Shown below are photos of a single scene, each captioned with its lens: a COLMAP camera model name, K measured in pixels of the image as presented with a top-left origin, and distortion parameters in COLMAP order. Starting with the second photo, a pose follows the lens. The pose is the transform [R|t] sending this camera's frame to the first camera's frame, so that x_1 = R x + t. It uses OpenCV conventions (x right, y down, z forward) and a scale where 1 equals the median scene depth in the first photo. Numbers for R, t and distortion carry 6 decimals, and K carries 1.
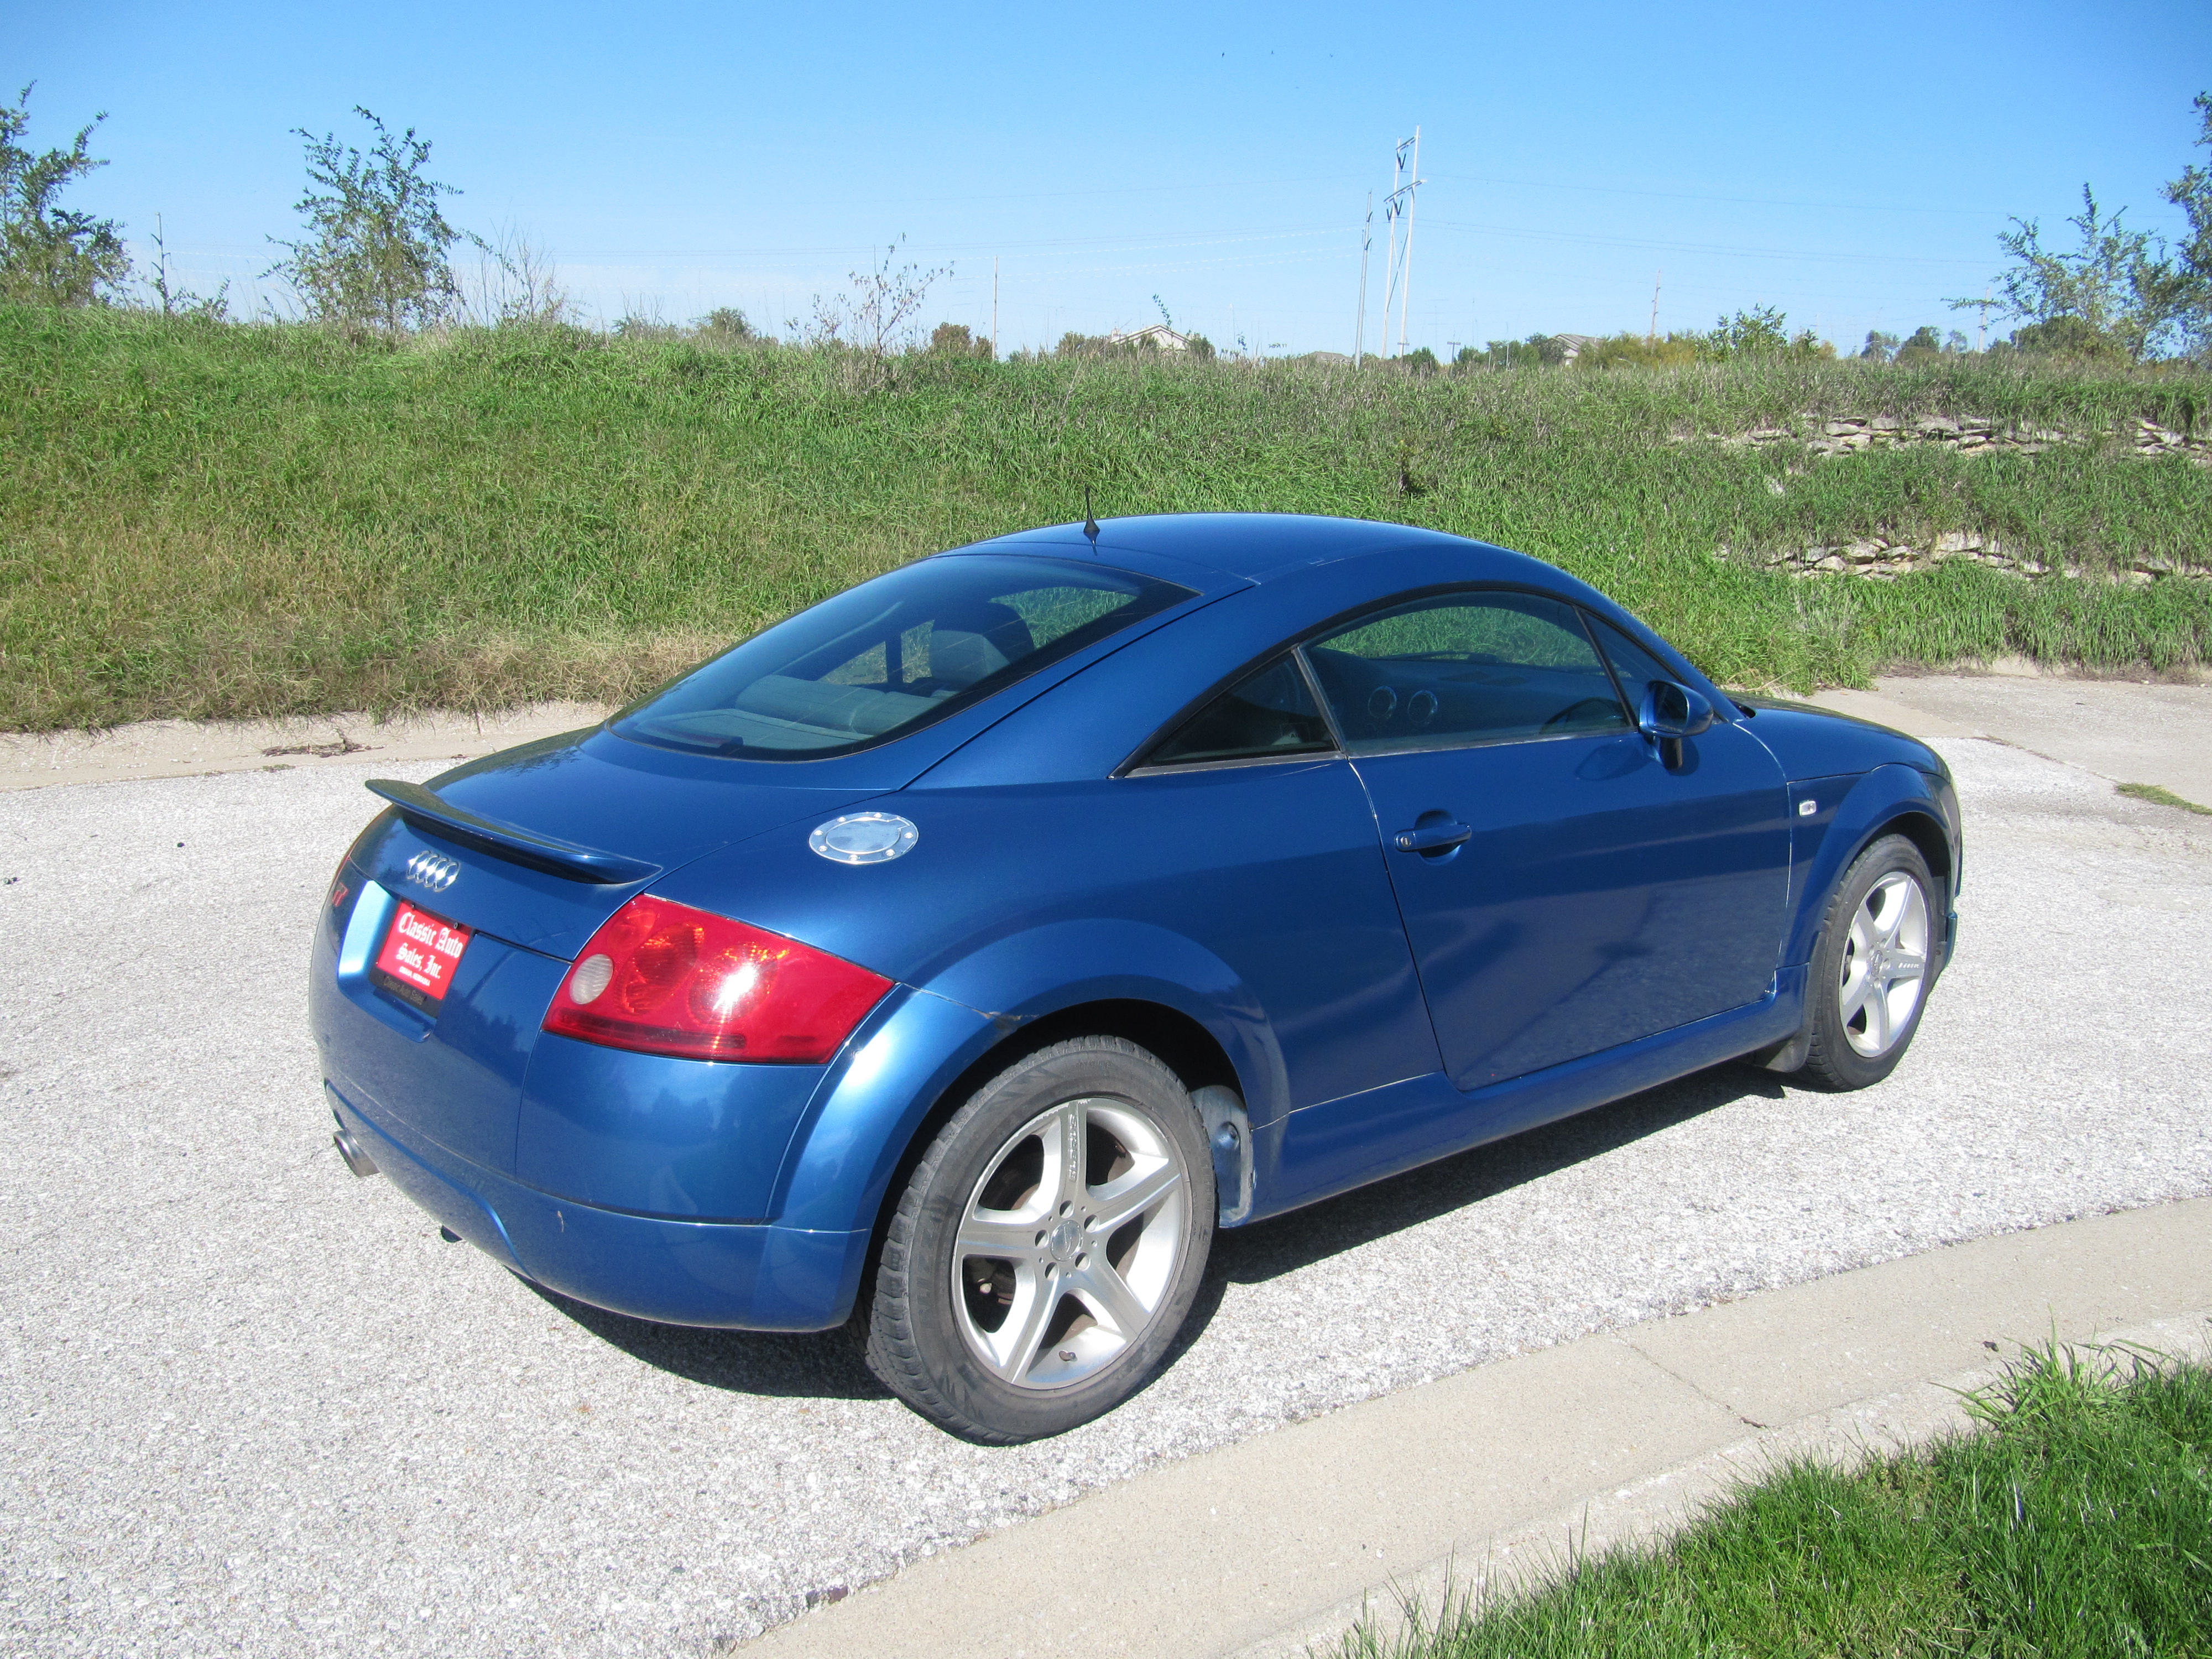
lens RADIAL K [[1828.2, 0, 1106.0], [0, 1828.2, 829.5], [0, 0, 1]] dist [-0.053797, 0.020565]
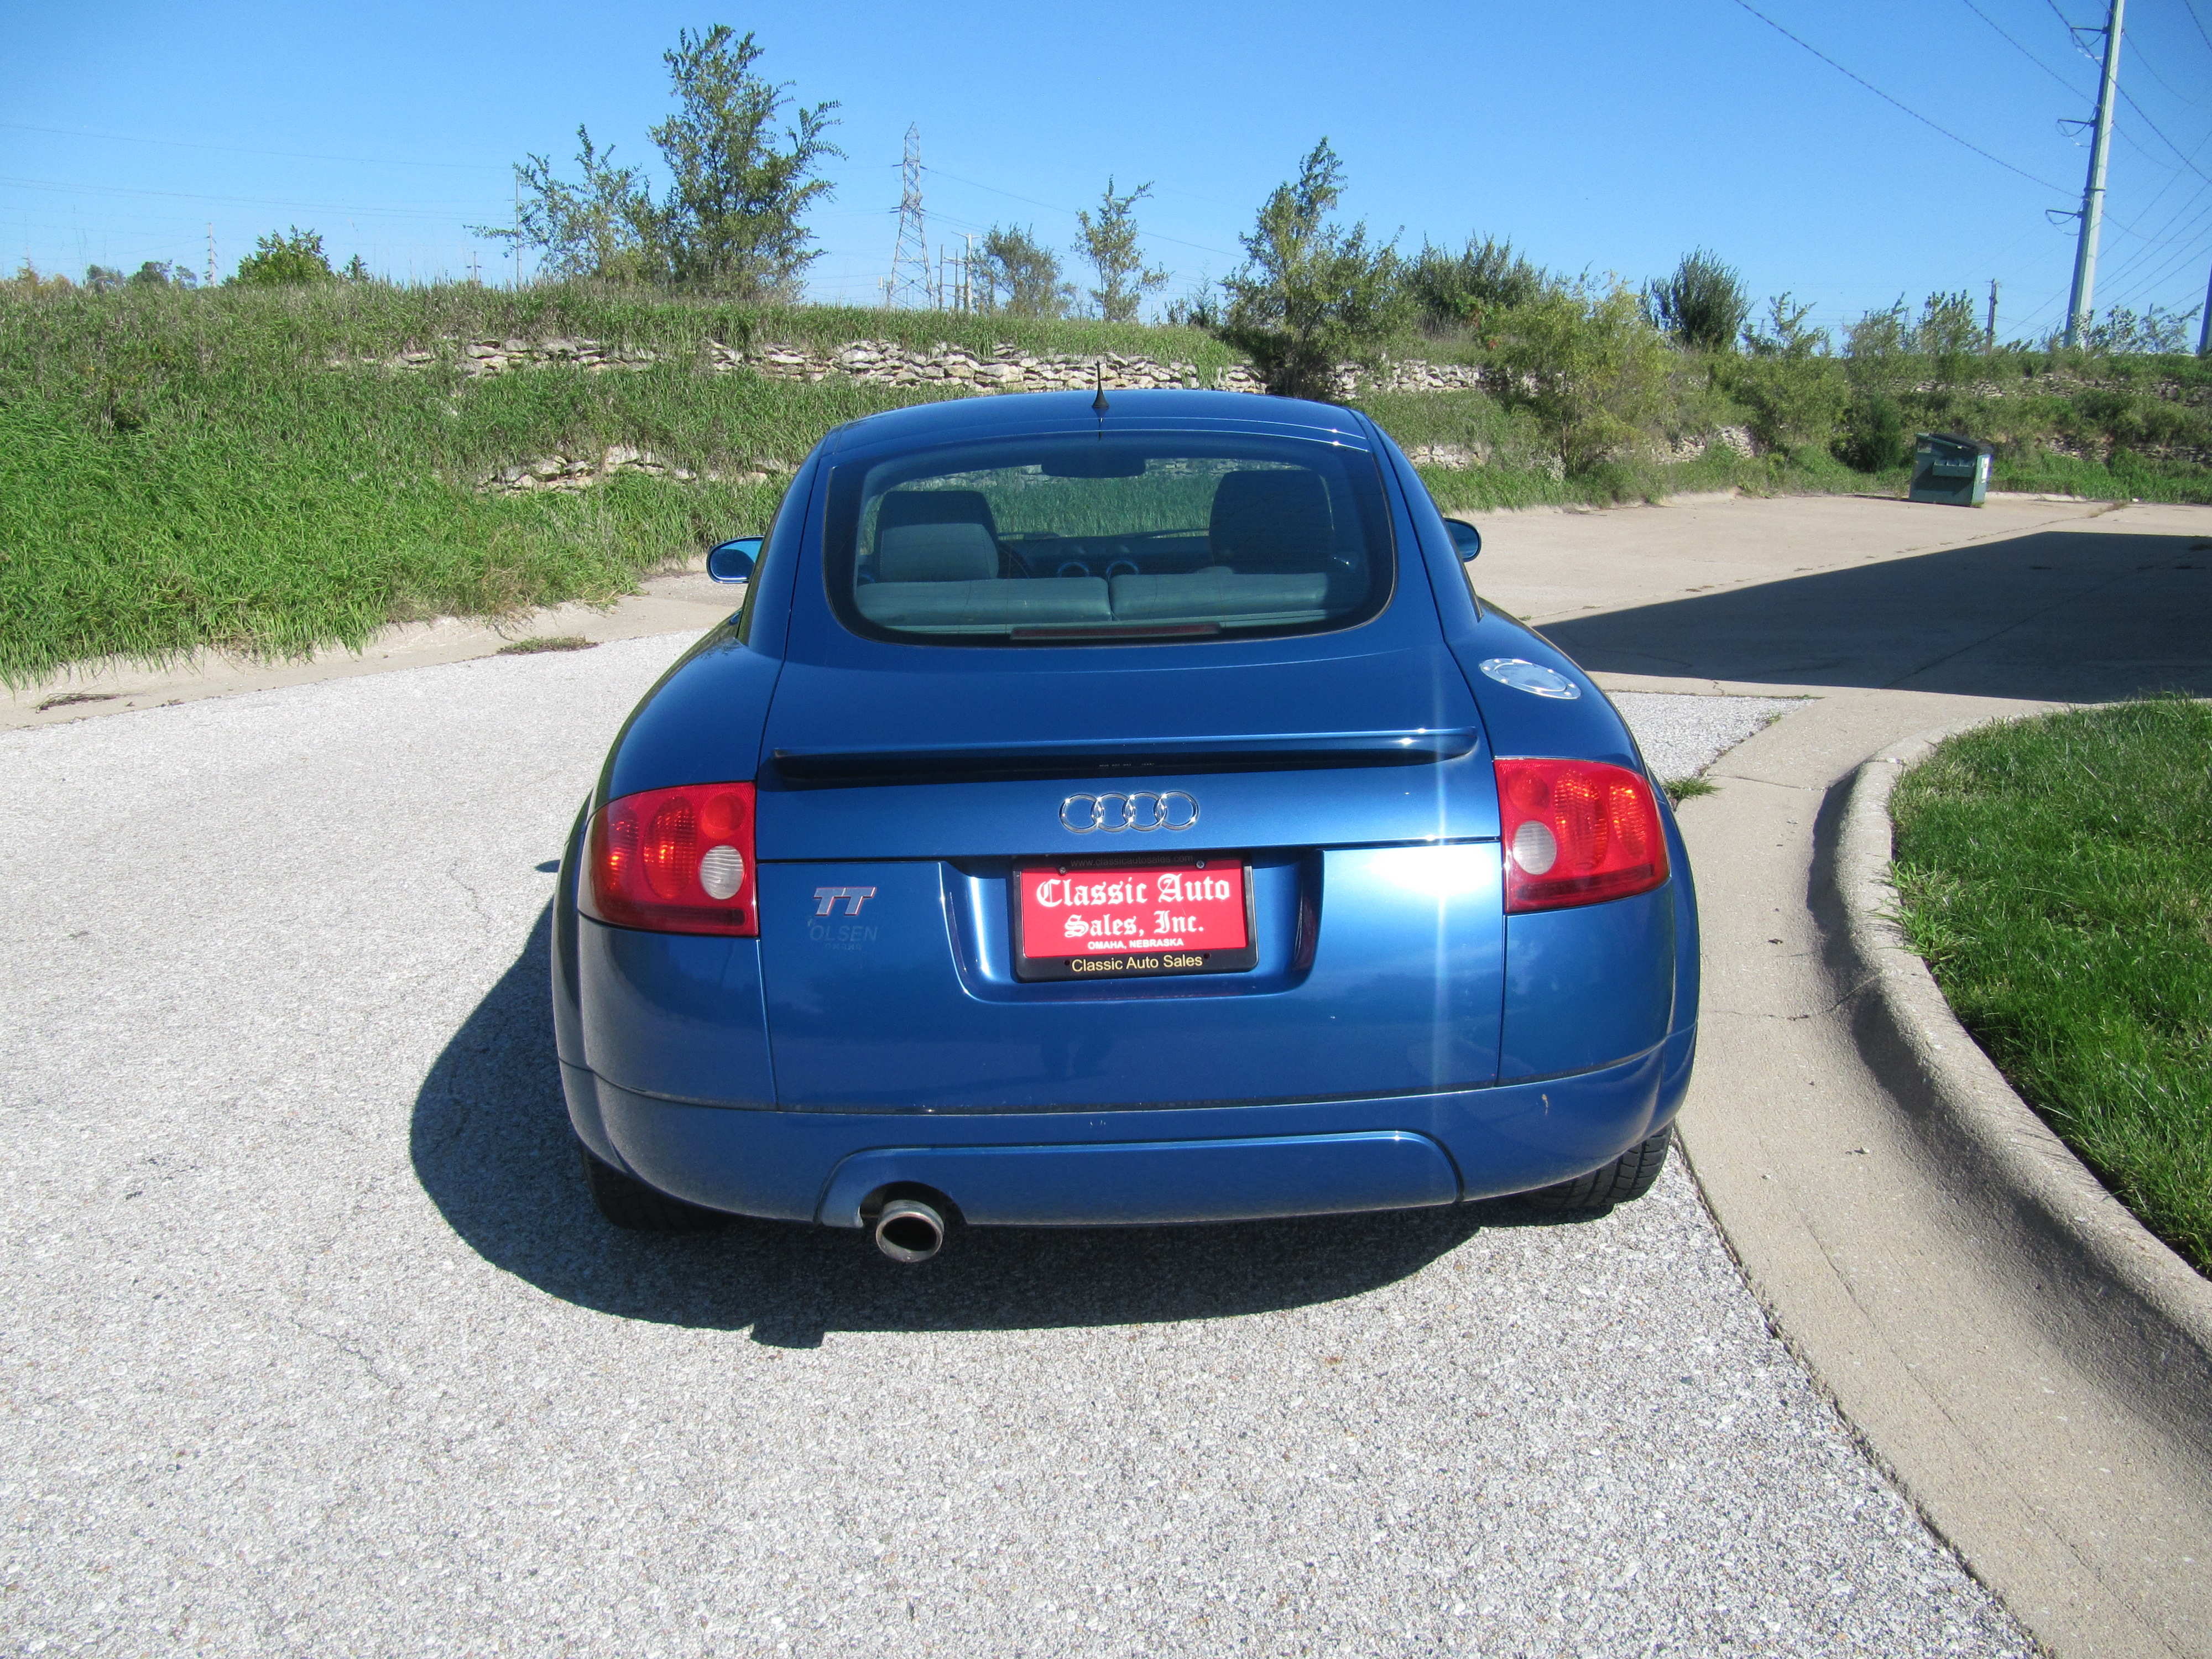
lens RADIAL K [[1818.4, 0, 1112.0], [0, 1818.4, 842.5], [0, 0, 1]] dist [-0.052304, 0.012442]
pose [[0.630409, -0.201135, 0.749753, -0.222391], [0.170615, 0.978132, 0.118946, -0.013883], [-0.757282, 0.052934, 0.650940, 0.107683]]
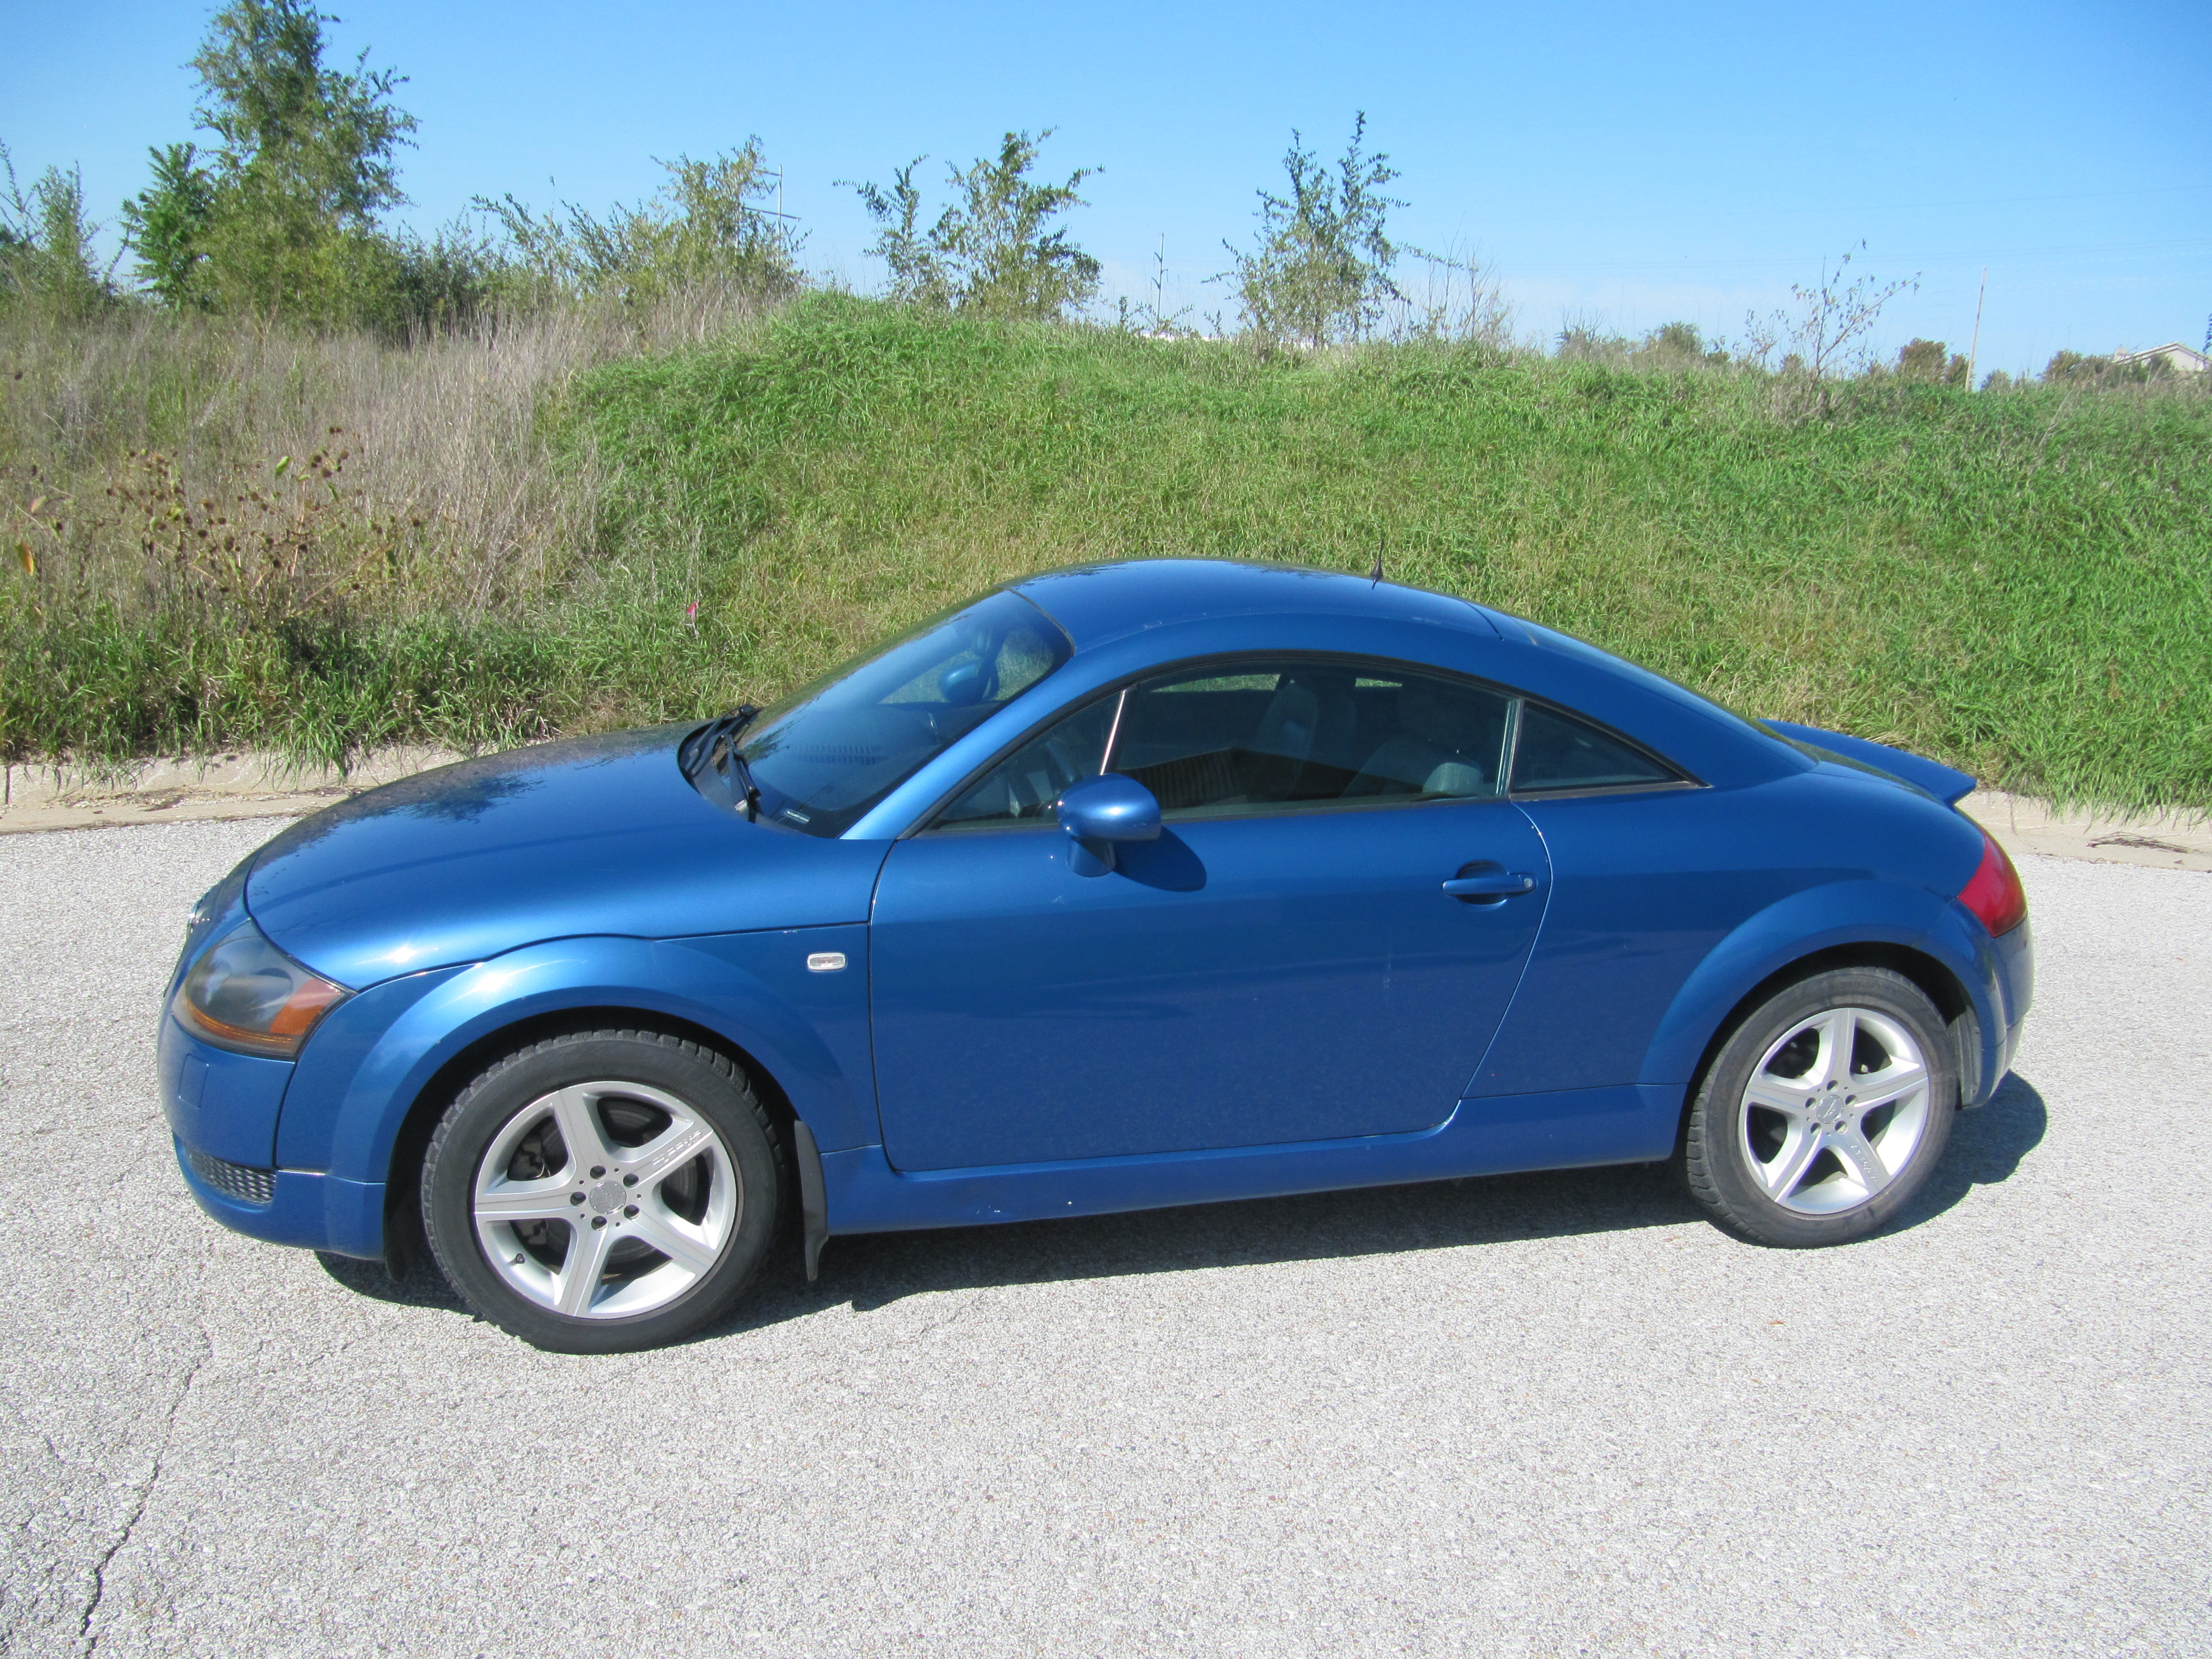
lens RADIAL K [[1820.1, 0, 1106.0], [0, 1820.1, 829.5], [0, 0, 1]] dist [-0.057882, 0.021232]
pose [[0.879103, 0.120563, -0.461132, 0.000166], [-0.123013, 0.992093, 0.024871, -0.026054], [0.460484, 0.034861, 0.886983, 0.084399]]
